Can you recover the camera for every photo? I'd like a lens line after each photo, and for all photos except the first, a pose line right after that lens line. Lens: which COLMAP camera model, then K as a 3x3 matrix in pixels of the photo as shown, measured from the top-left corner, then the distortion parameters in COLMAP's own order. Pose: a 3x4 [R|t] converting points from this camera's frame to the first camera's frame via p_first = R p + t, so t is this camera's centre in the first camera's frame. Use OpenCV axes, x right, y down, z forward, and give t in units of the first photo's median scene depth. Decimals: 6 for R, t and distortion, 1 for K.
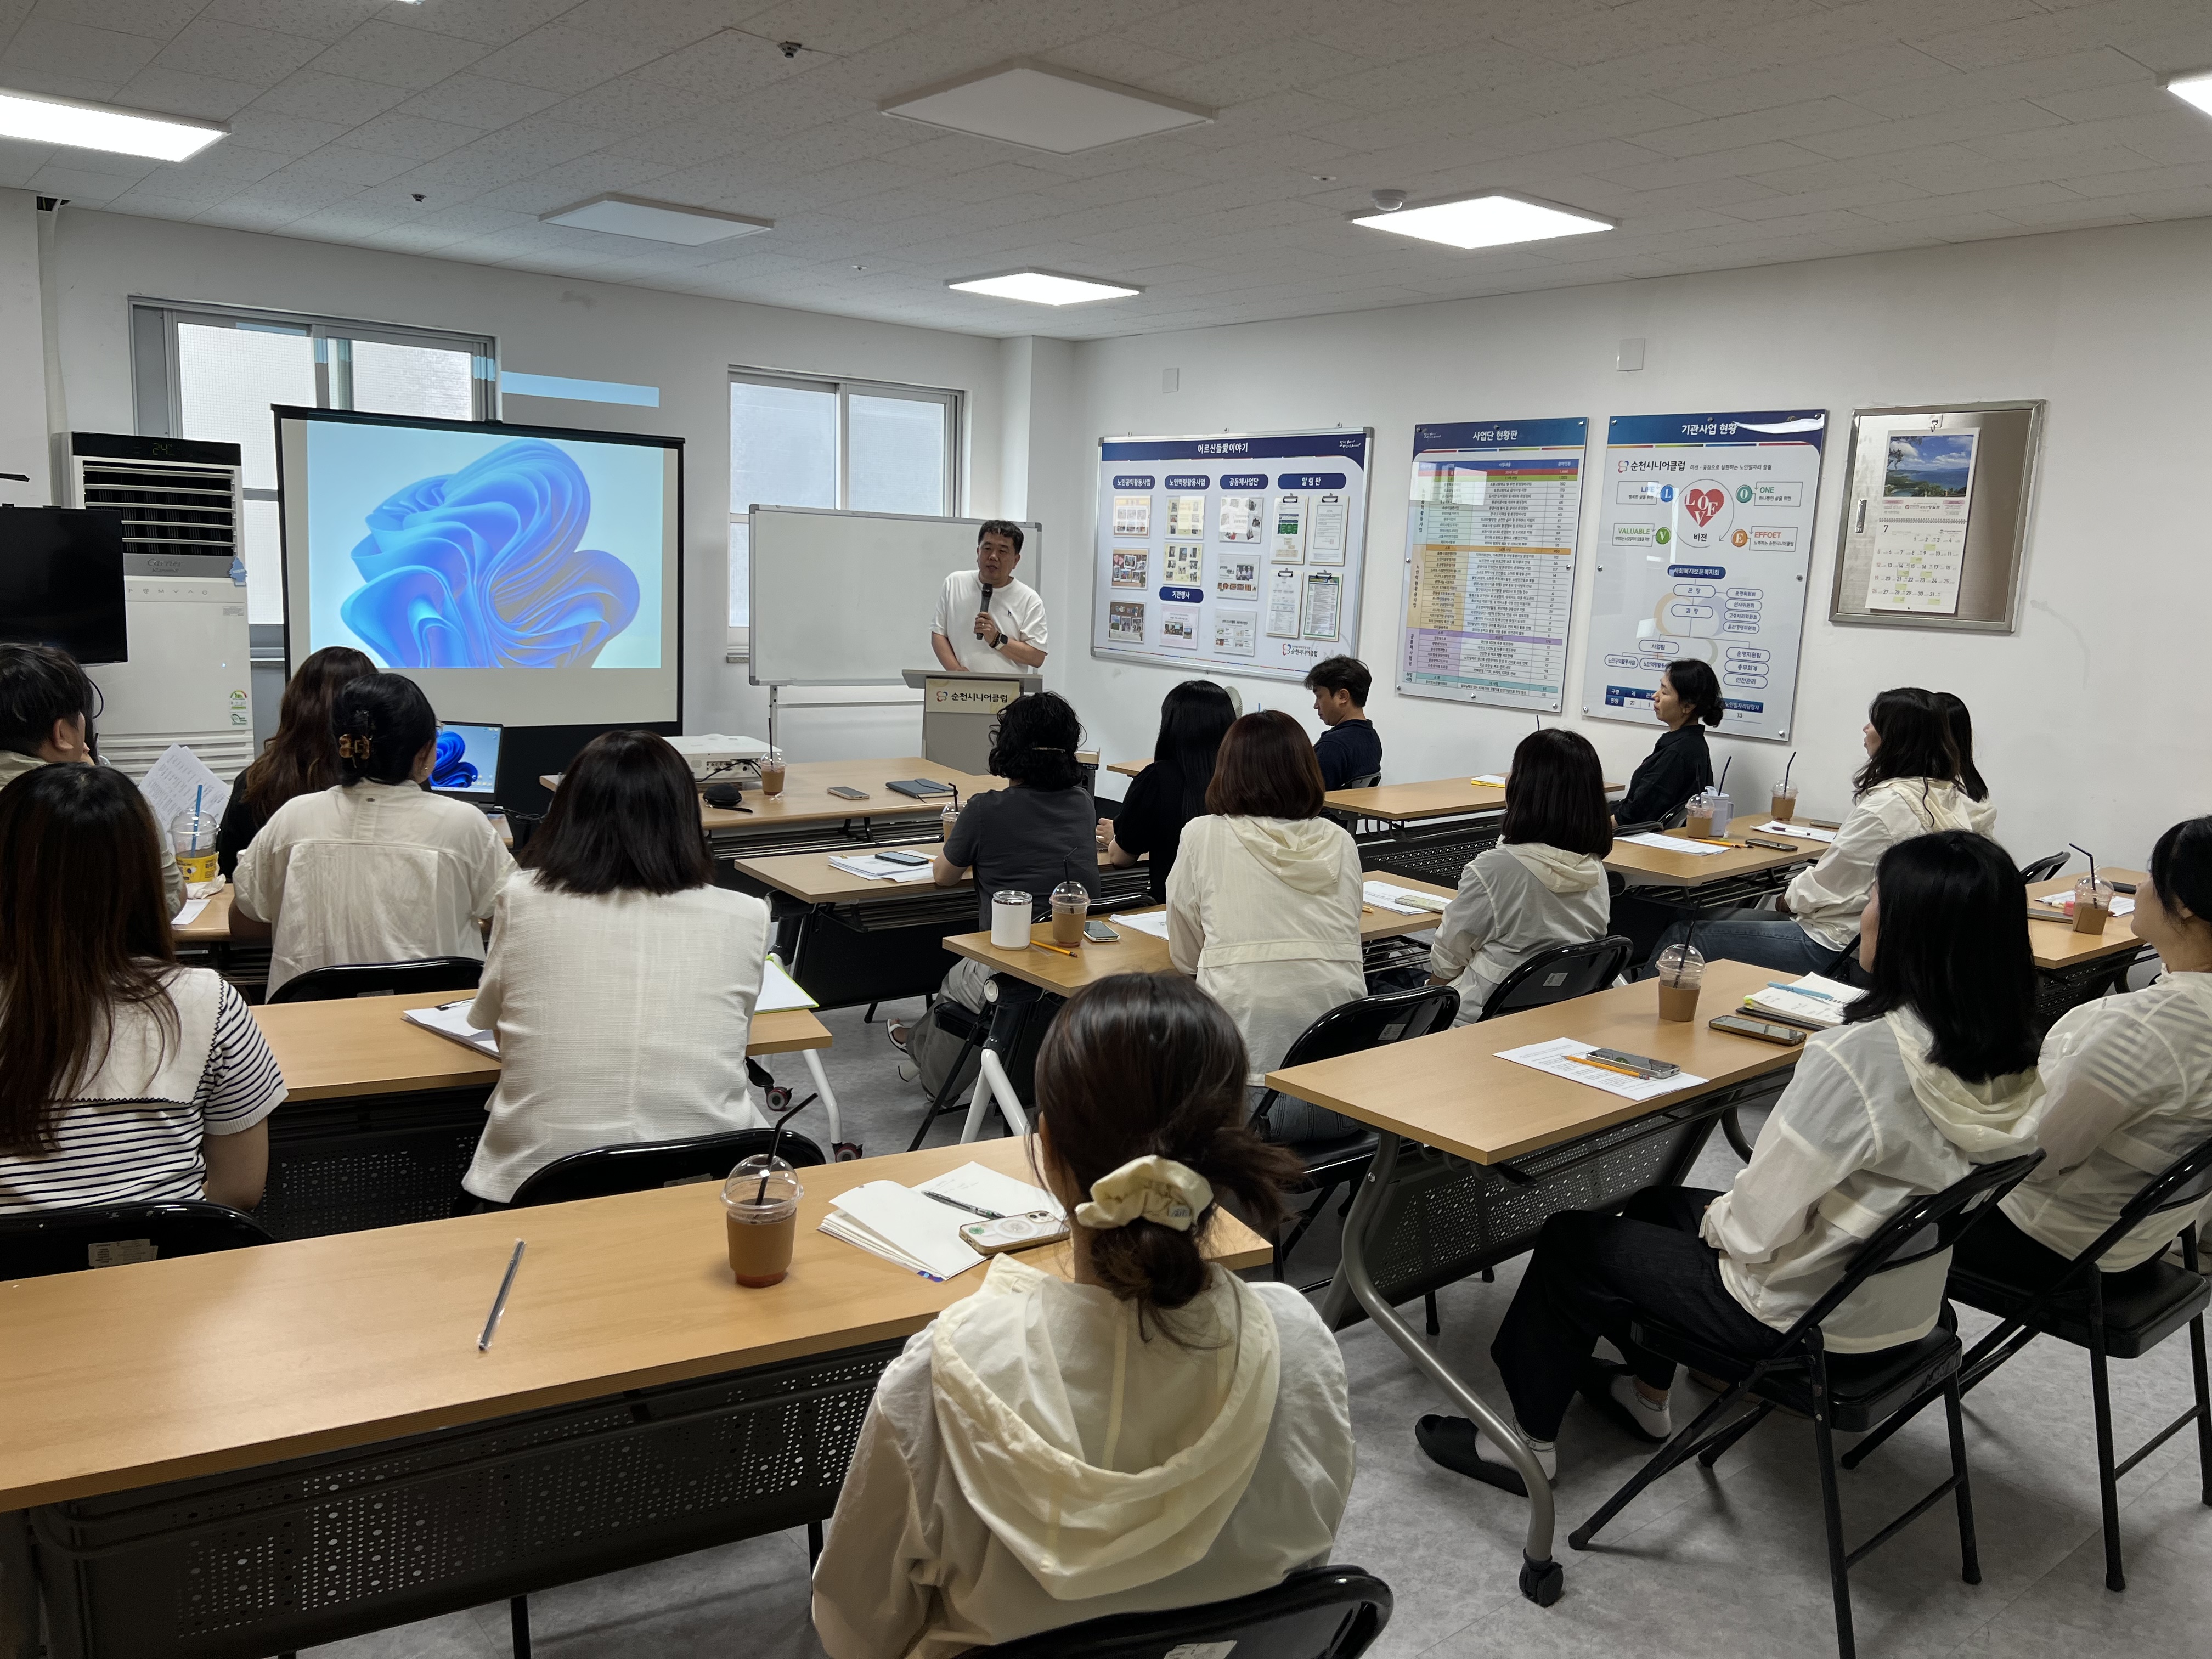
lens RADIAL K [[1675.9, 0, 1106.0], [0, 1675.9, 829.5], [0, 0, 1]] dist [0.061868, -0.072546]
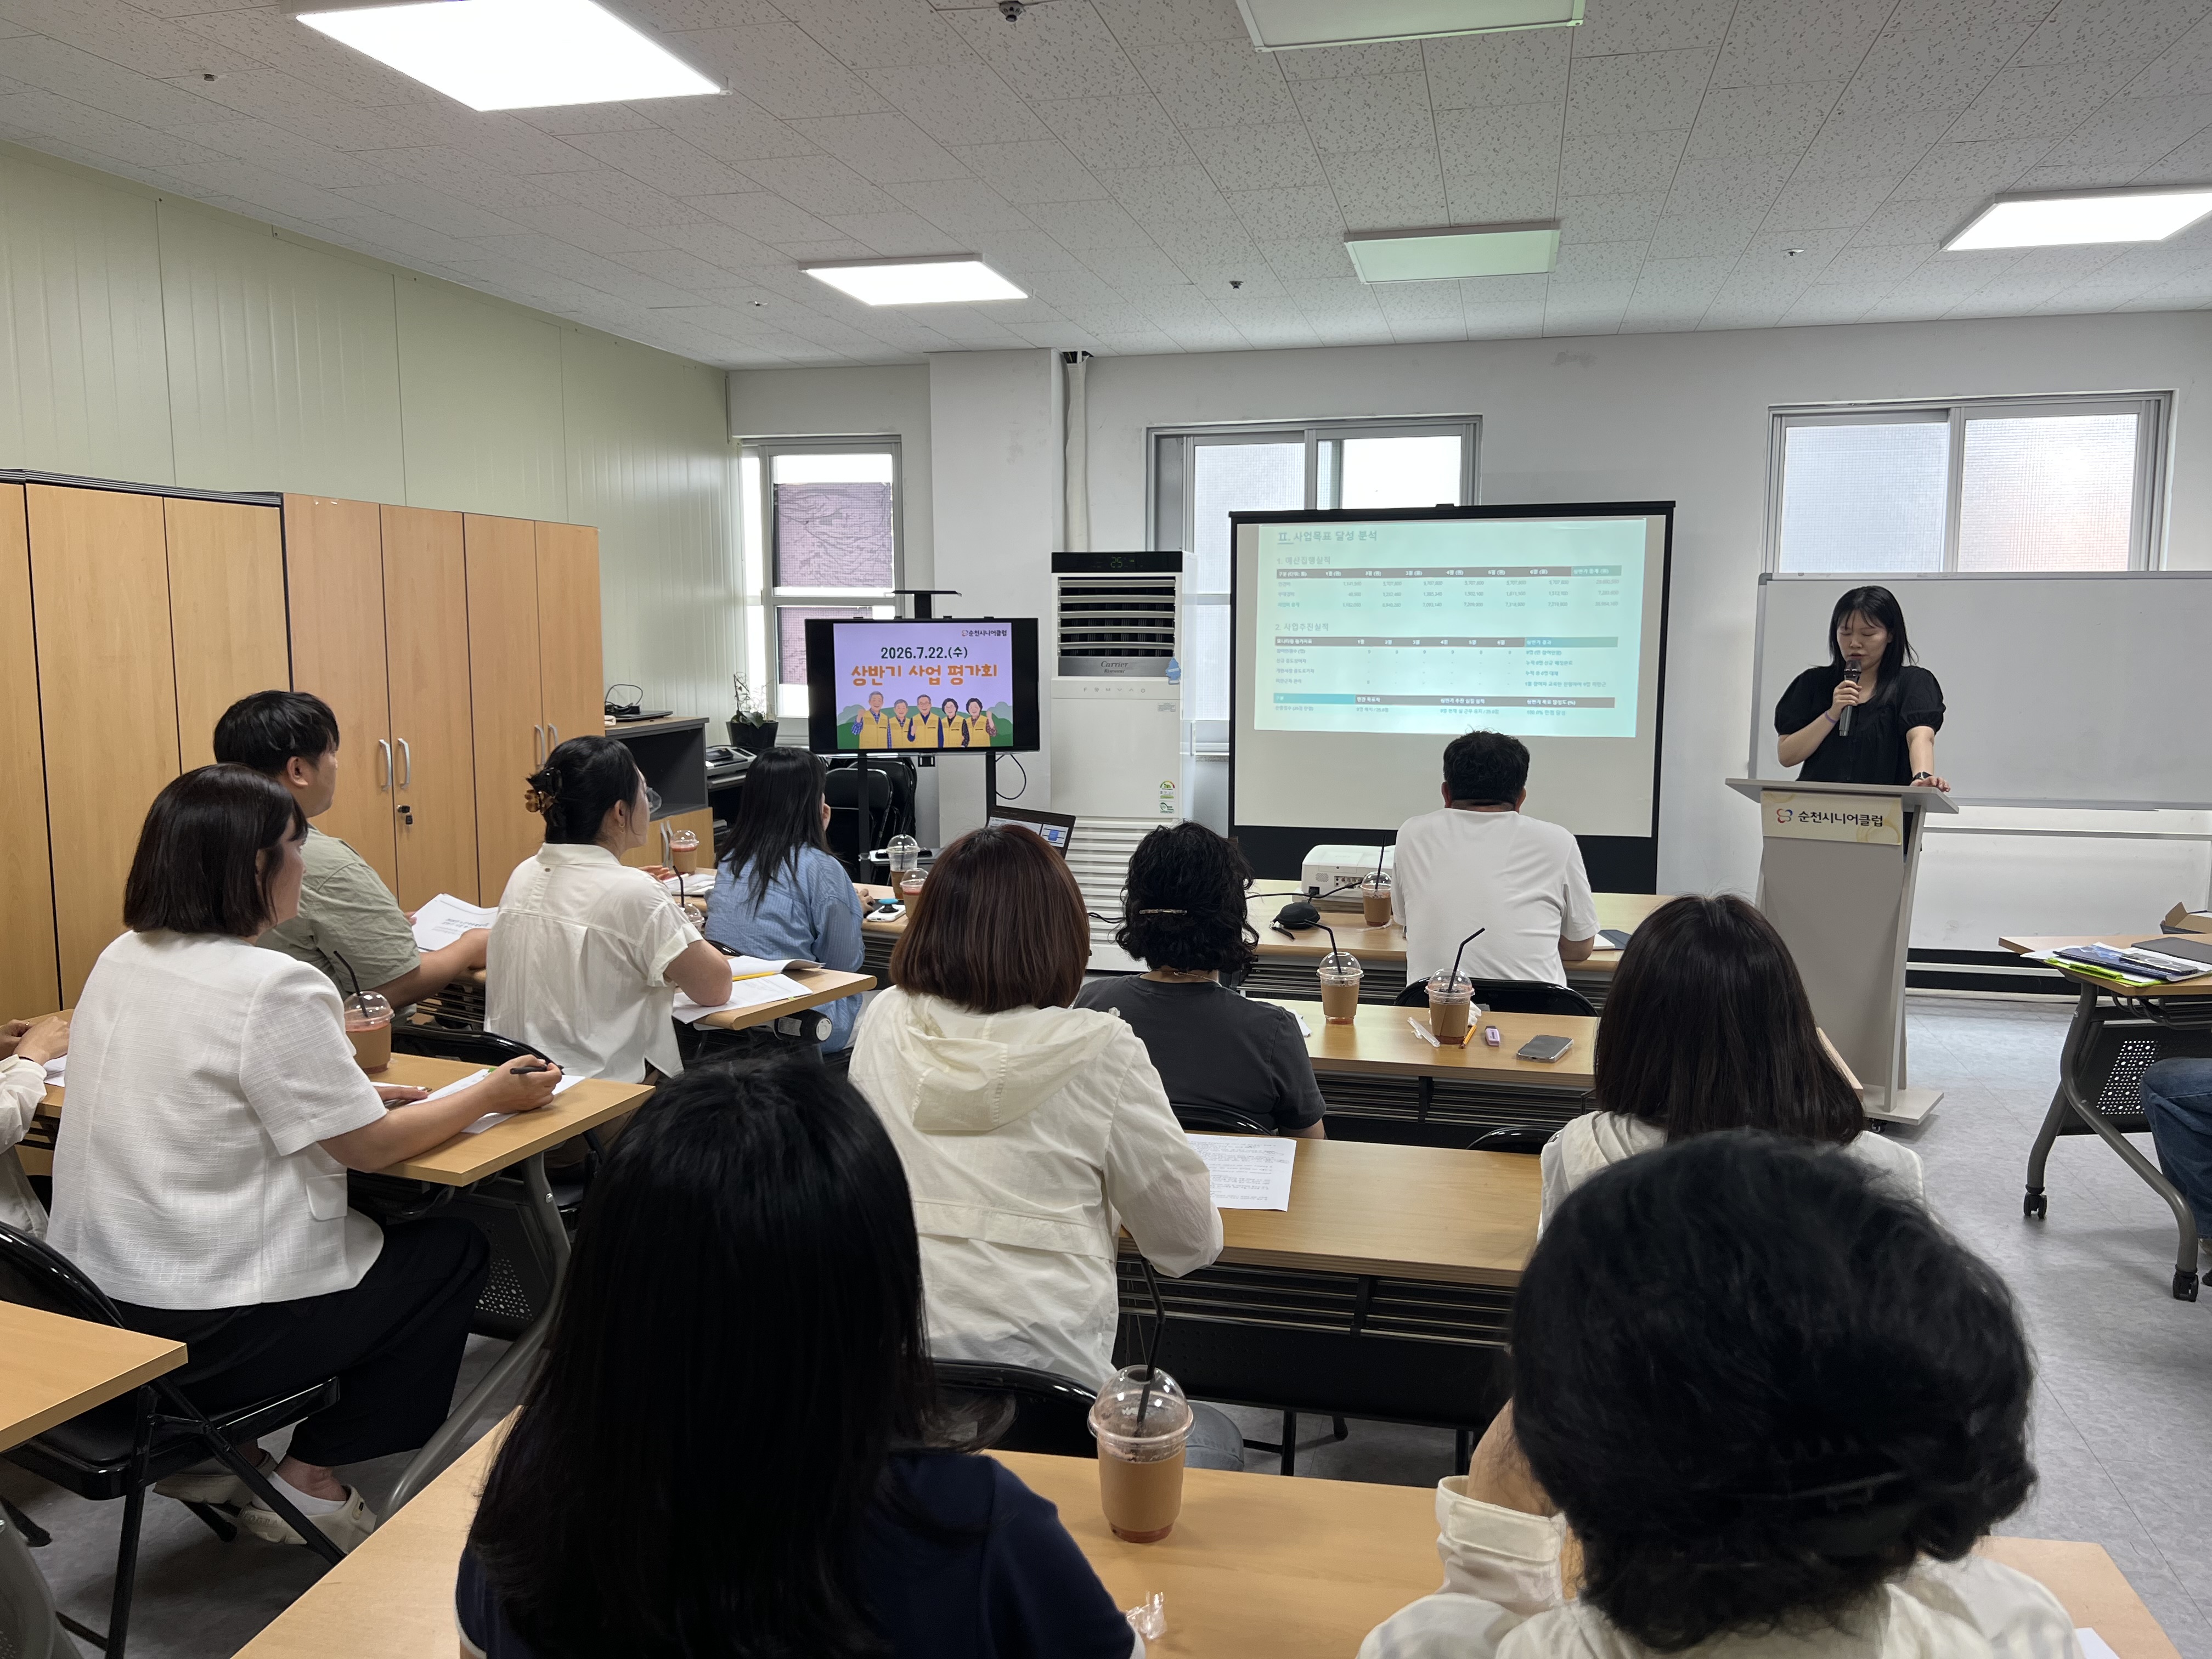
lens RADIAL K [[1675.9, 0, 1106.0], [0, 1675.9, 829.5], [0, 0, 1]] dist [0.061868, -0.072546]
pose [[0.607116, 0.053474, -0.792812, 0.265866], [-0.100363, 0.994903, -0.009751, -0.033715], [0.788249, 0.085489, 0.609389, 0.290788]]
